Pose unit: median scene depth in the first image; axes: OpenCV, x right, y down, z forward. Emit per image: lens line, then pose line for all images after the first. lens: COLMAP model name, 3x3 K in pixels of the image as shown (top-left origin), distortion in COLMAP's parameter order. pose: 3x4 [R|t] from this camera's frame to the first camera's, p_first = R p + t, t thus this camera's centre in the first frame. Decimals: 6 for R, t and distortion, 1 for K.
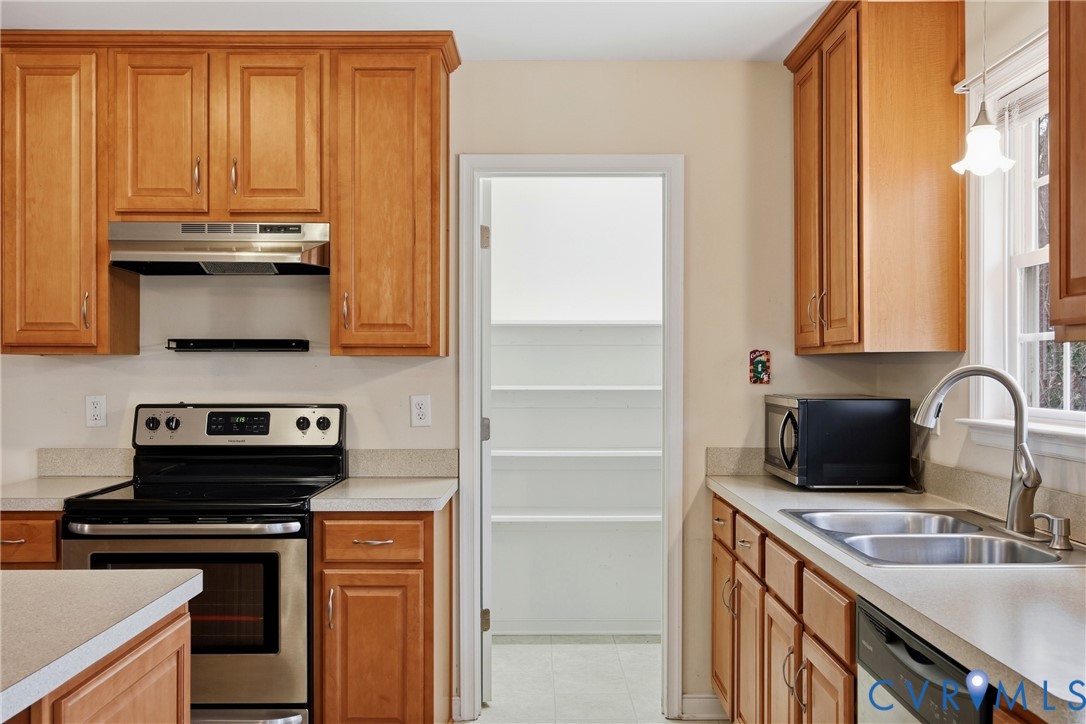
lens RADIAL K [[1035.9, 0, 543.6], [0, 1035.9, 368.4], [0, 0, 1]] dist [0.002328, 0.006060]
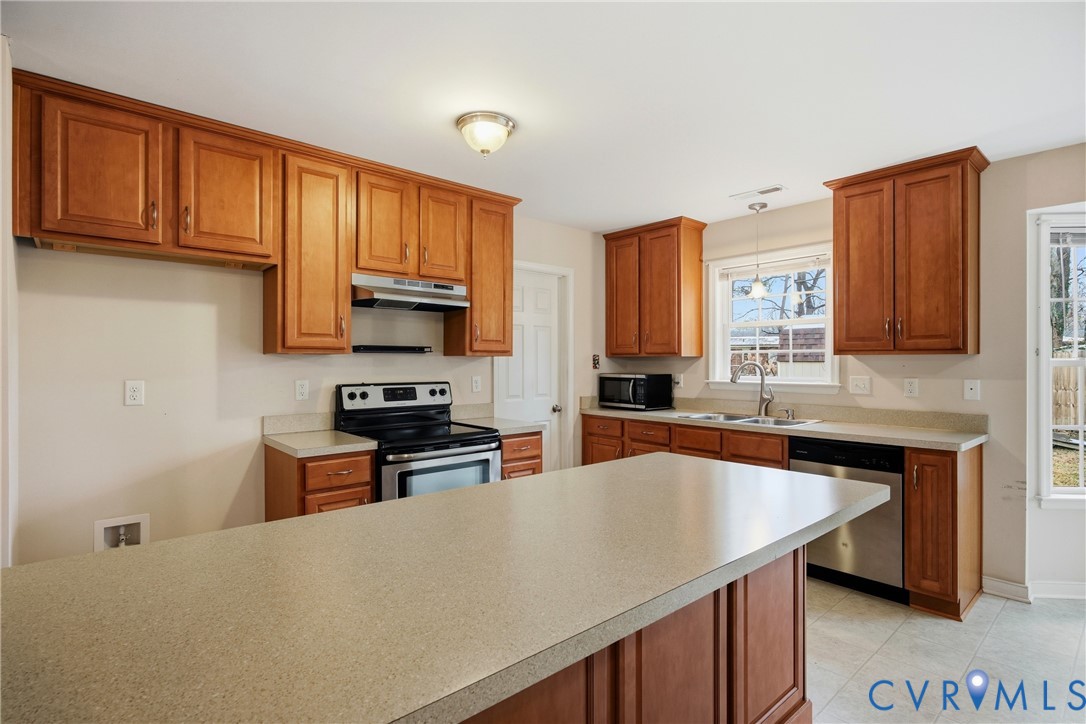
lens RADIAL K [[530.6, 0, 549.0], [0, 530.6, 362.2], [0, 0, 1]] dist [-0.000104, 0.000126]
pose [[0.755164, -0.000143, 0.655536, -0.732390], [0.000253, 1.000000, -0.000074, -0.000773], [-0.655536, 0.000221, 0.755164, 0.162946]]
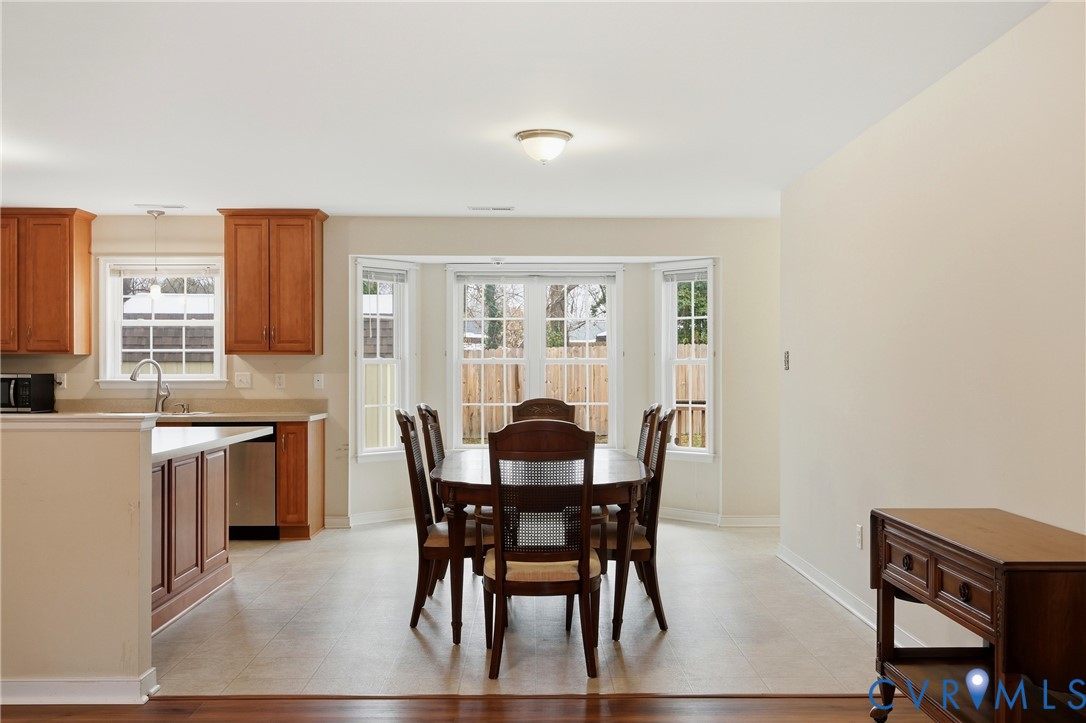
lens RADIAL K [[1035.9, 0, 543.6], [0, 1035.9, 367.9], [0, 0, 1]] dist [0.002328, 0.006060]
pose [[0.001604, -0.000700, 0.999998, -1.932035], [0.000192, 1.000000, 0.000700, 0.013677], [-0.999999, 0.000191, 0.001604, -0.136728]]
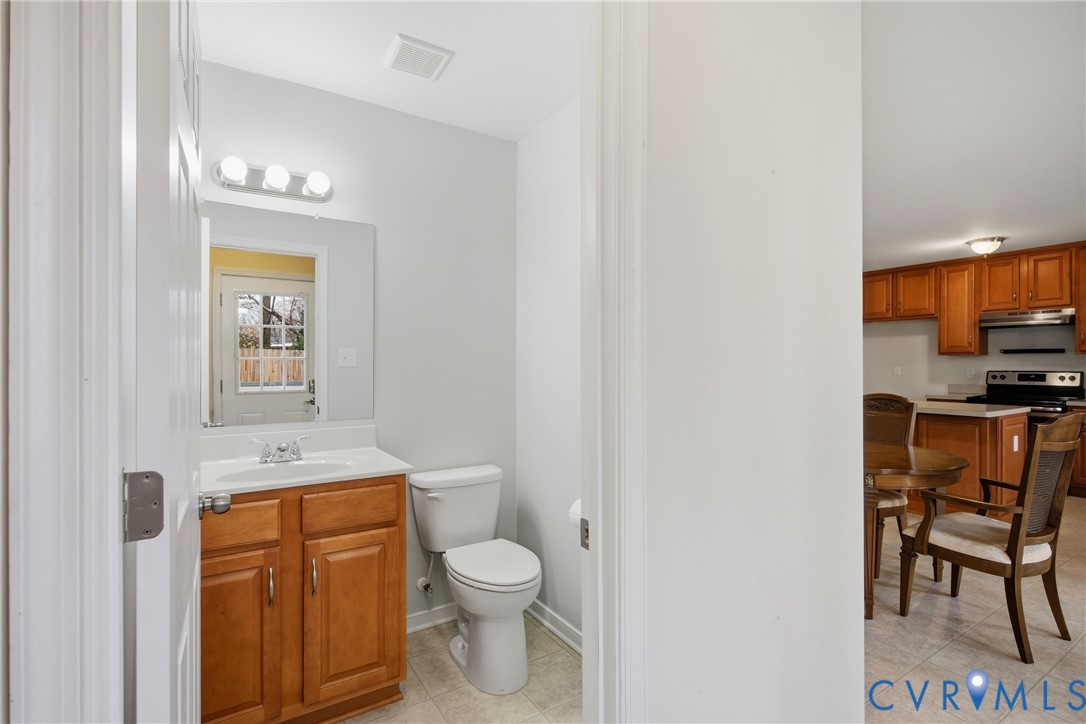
lens RADIAL K [[505.4, 0, 546.0], [0, 505.4, 363.6], [0, 0, 1]] dist [-0.000146, 0.000290]
pose [[0.528204, -0.001275, -0.849116, 0.208744], [0.000425, 0.999999, -0.001236, 0.015195], [0.849117, 0.000292, 0.528204, -0.987890]]
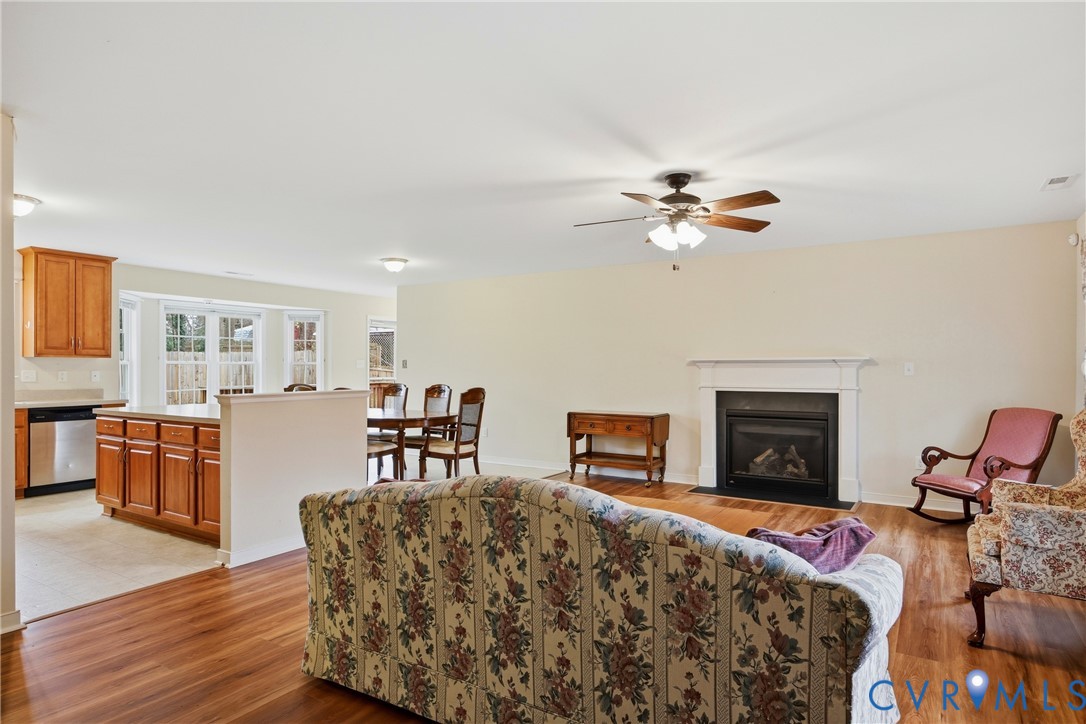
lens RADIAL K [[615.0, 0, 548.6], [0, 615.0, 371.5], [0, 0, 1]] dist [0.003120, 0.000395]
pose [[-0.839685, -0.004660, 0.543054, -1.893711], [-0.001375, 0.999978, 0.006455, 0.014973], [-0.543072, 0.004674, -0.839673, 1.219379]]
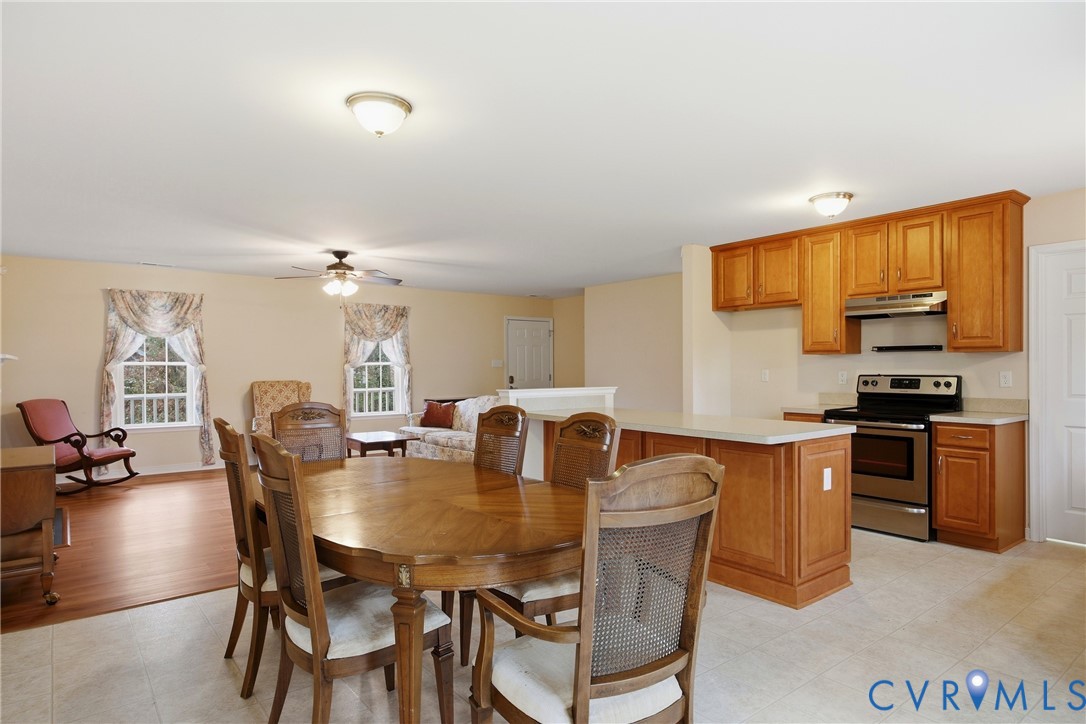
lens RADIAL K [[615.0, 0, 548.6], [0, 615.0, 371.5], [0, 0, 1]] dist [0.003120, 0.000395]
pose [[0.610760, 0.003704, -0.791807, 0.302299], [0.004270, 0.999959, 0.007972, 0.013754], [0.791805, -0.008250, 0.610719, -0.439791]]
